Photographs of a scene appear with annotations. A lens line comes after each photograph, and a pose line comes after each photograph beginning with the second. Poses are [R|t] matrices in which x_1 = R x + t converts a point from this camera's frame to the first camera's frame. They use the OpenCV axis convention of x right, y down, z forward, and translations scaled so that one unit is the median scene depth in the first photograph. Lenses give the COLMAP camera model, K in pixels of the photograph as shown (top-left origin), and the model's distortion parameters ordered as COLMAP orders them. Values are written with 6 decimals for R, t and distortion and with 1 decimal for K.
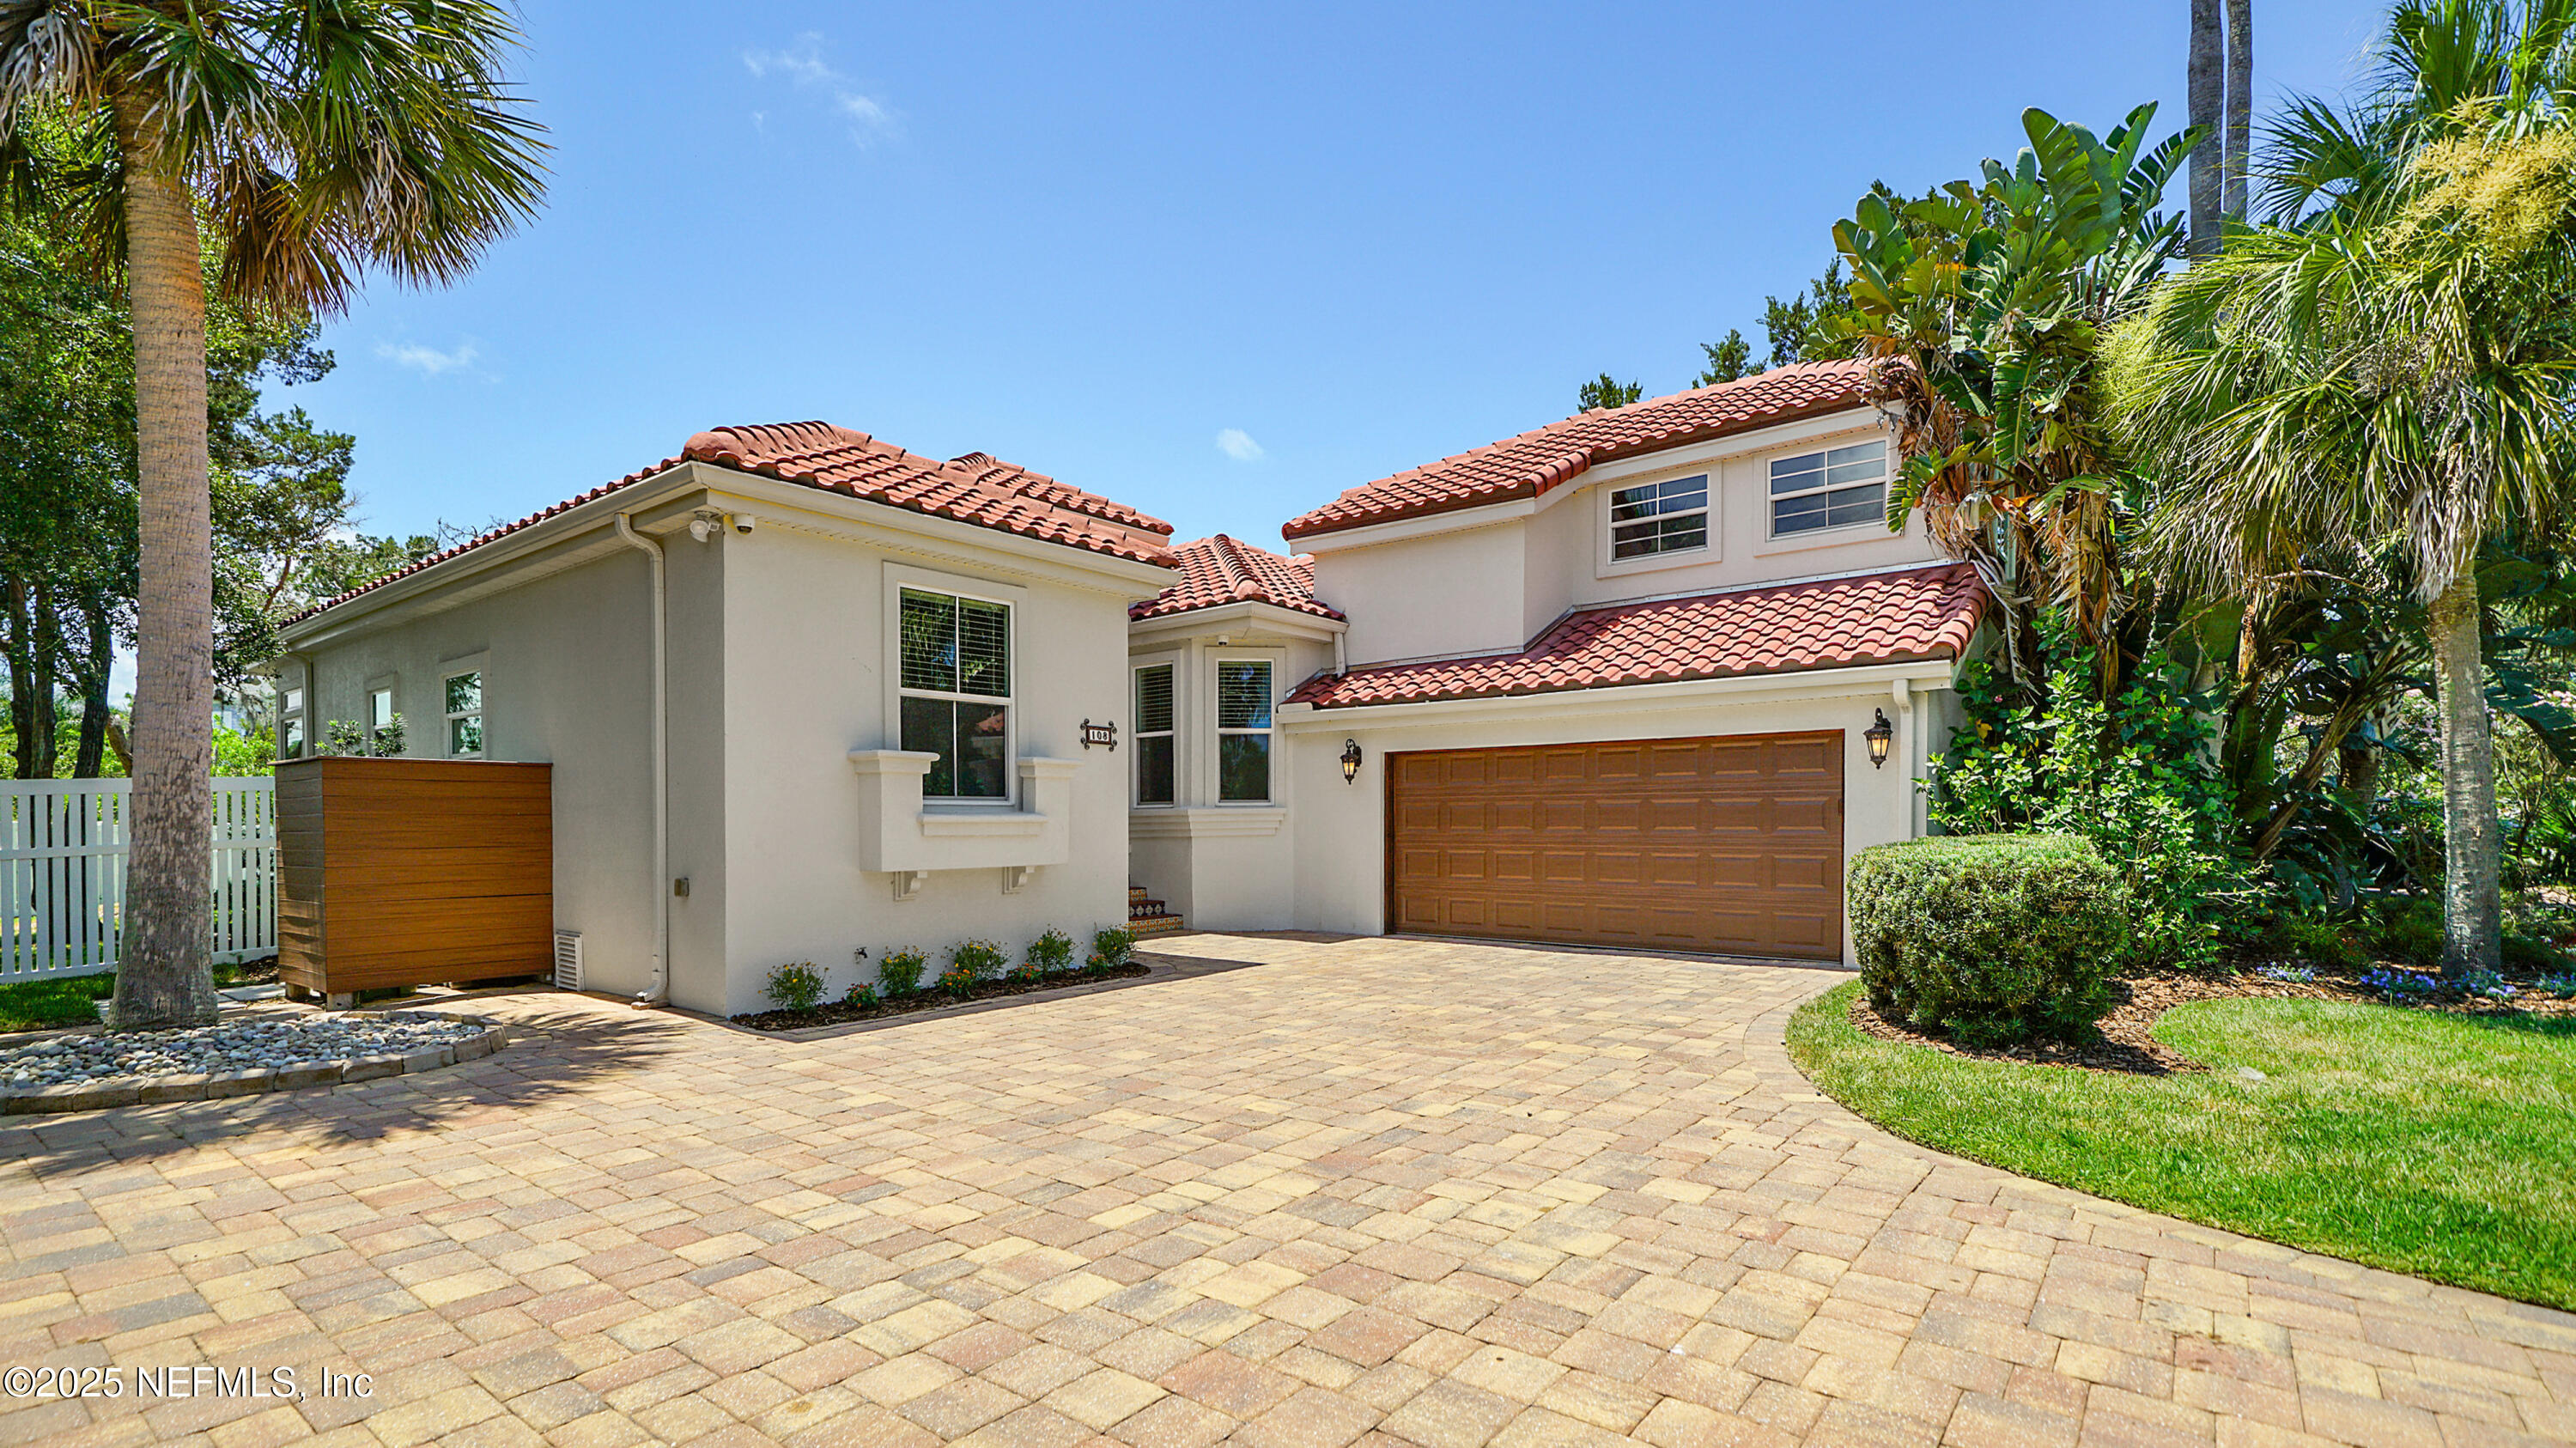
lens RADIAL K [[1158.7, 0, 1282.3], [0, 1158.7, 818.8], [0, 0, 1]] dist [0.001736, 0.000208]
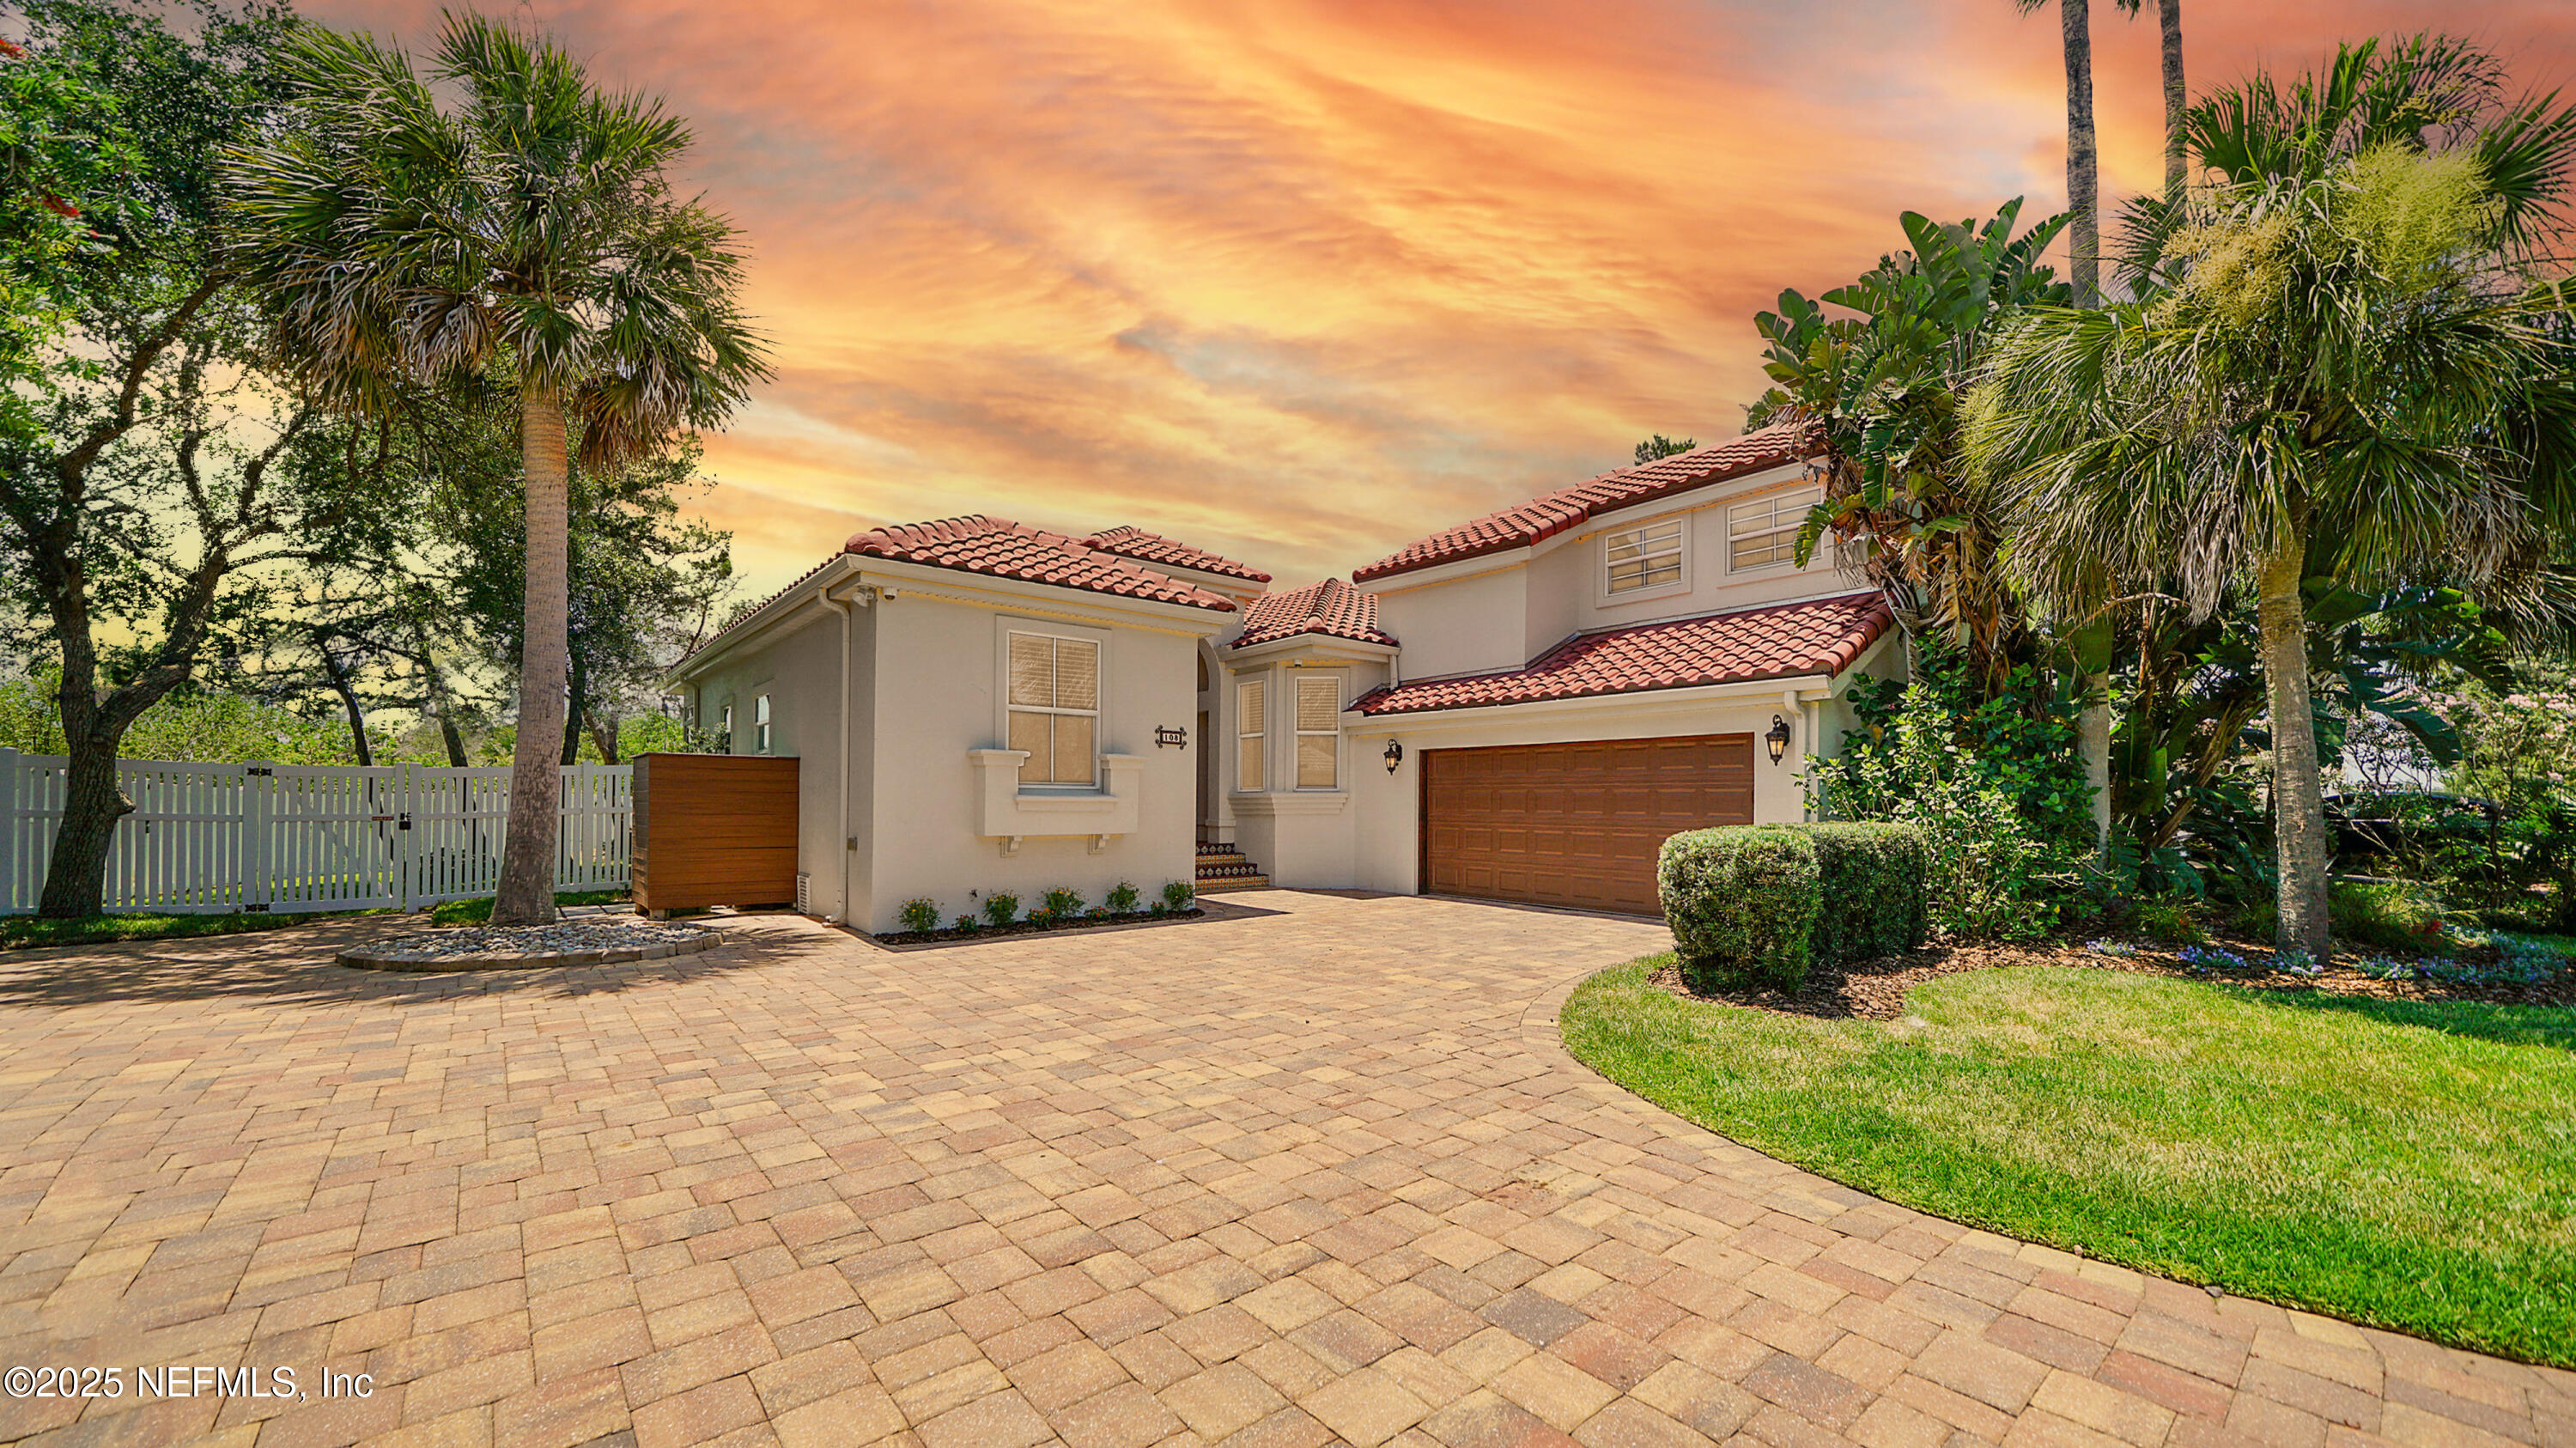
lens RADIAL K [[937.2, 0, 1285.8], [0, 937.2, 783.6], [0, 0, 1]] dist [-0.002152, -0.000471]
pose [[0.983145, 0.008328, -0.182637, 0.236681], [-0.011460, 0.999805, -0.016096, -0.003778], [0.182468, 0.017918, 0.983049, -0.055516]]
